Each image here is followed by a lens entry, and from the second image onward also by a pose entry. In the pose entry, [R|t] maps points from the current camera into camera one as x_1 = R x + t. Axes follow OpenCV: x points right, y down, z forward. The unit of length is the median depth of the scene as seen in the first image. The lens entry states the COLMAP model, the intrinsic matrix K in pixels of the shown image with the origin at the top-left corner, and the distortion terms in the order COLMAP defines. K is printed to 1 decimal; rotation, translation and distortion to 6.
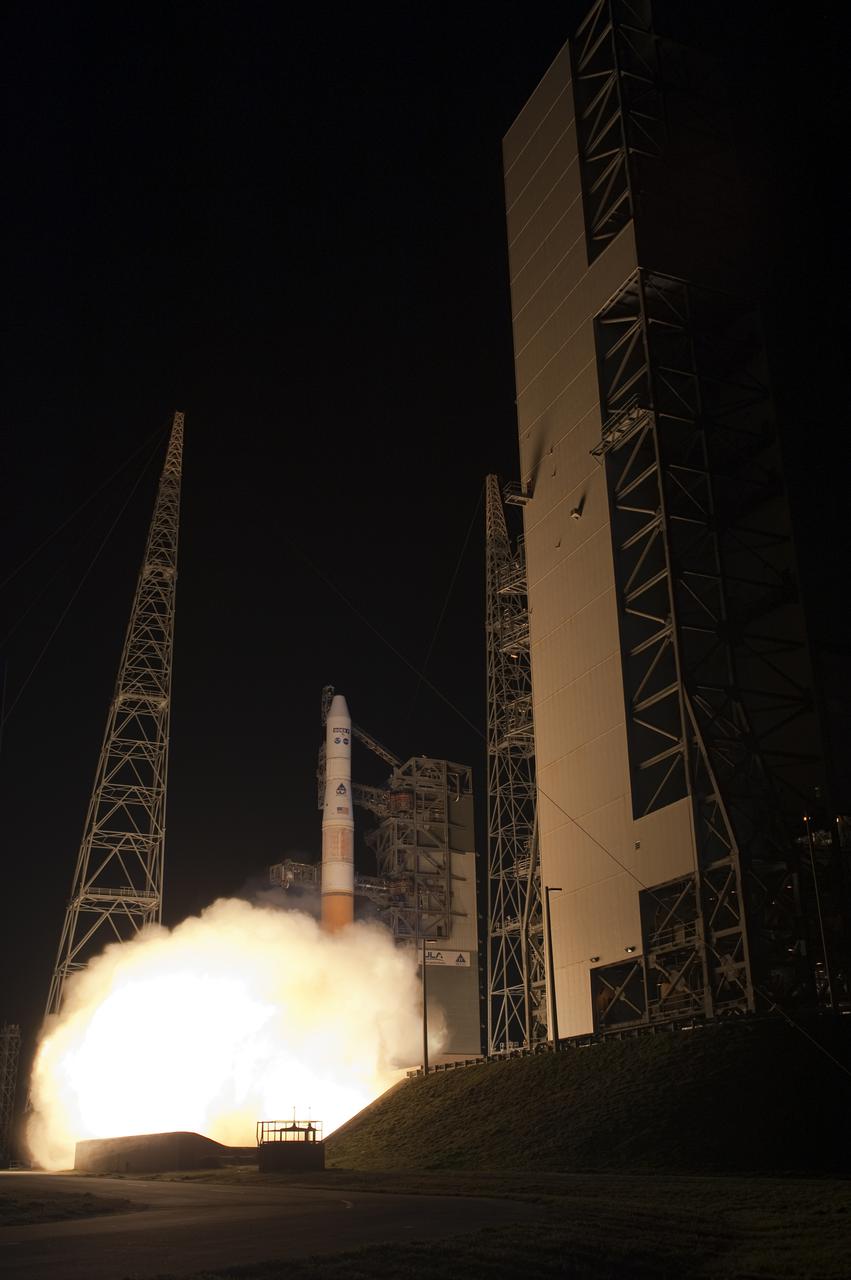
lens RADIAL K [[1282.1, 0, 424.4], [0, 1282.1, 632.8], [0, 0, 1]] dist [-0.080867, 0.000000]
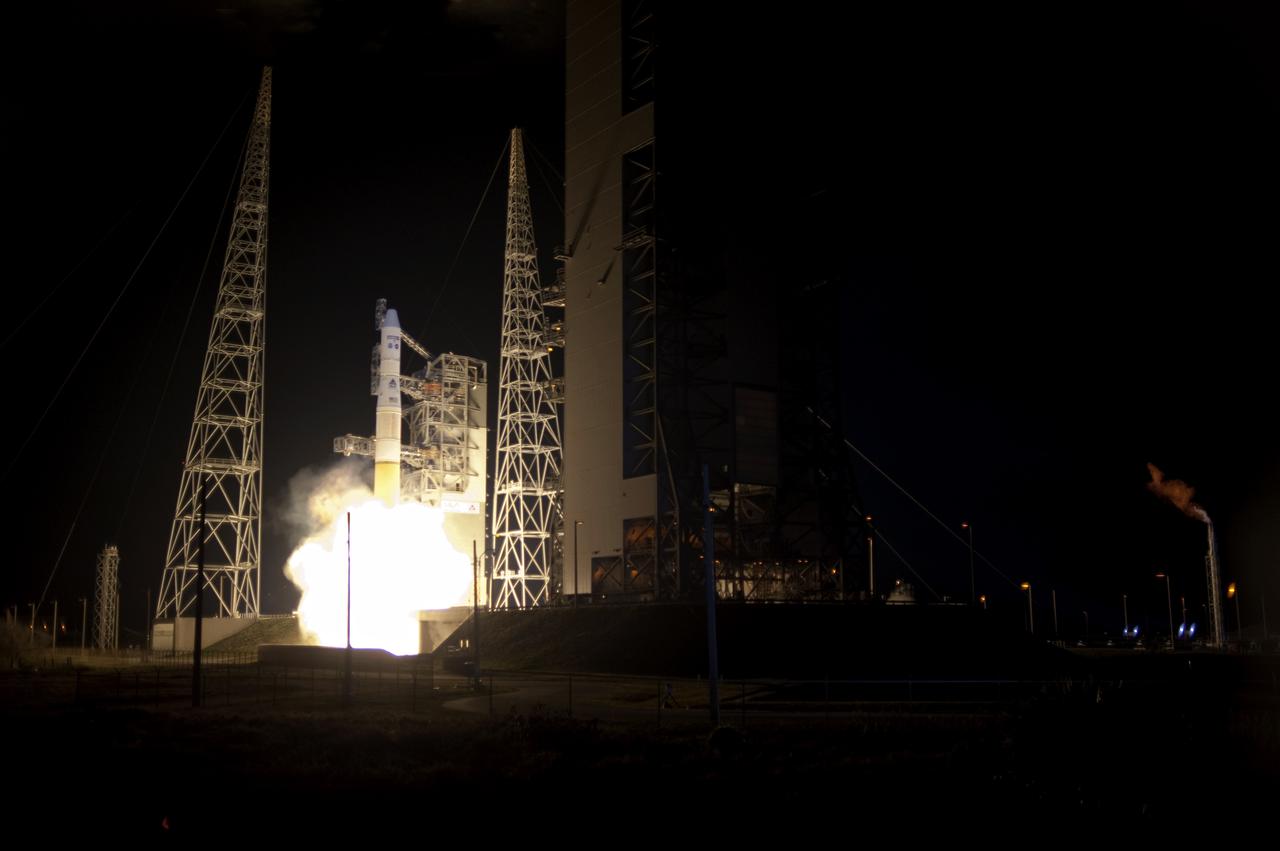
lens RADIAL K [[1282.1, 0, 647.9], [0, 1282.1, 432.1], [0, 0, 1]] dist [-0.080867, 0.000000]
pose [[0.976958, 0.042027, 0.209254, -0.171535], [-0.089327, 0.970936, 0.222043, -0.304513], [-0.193840, -0.235619, 0.952318, -0.661844]]
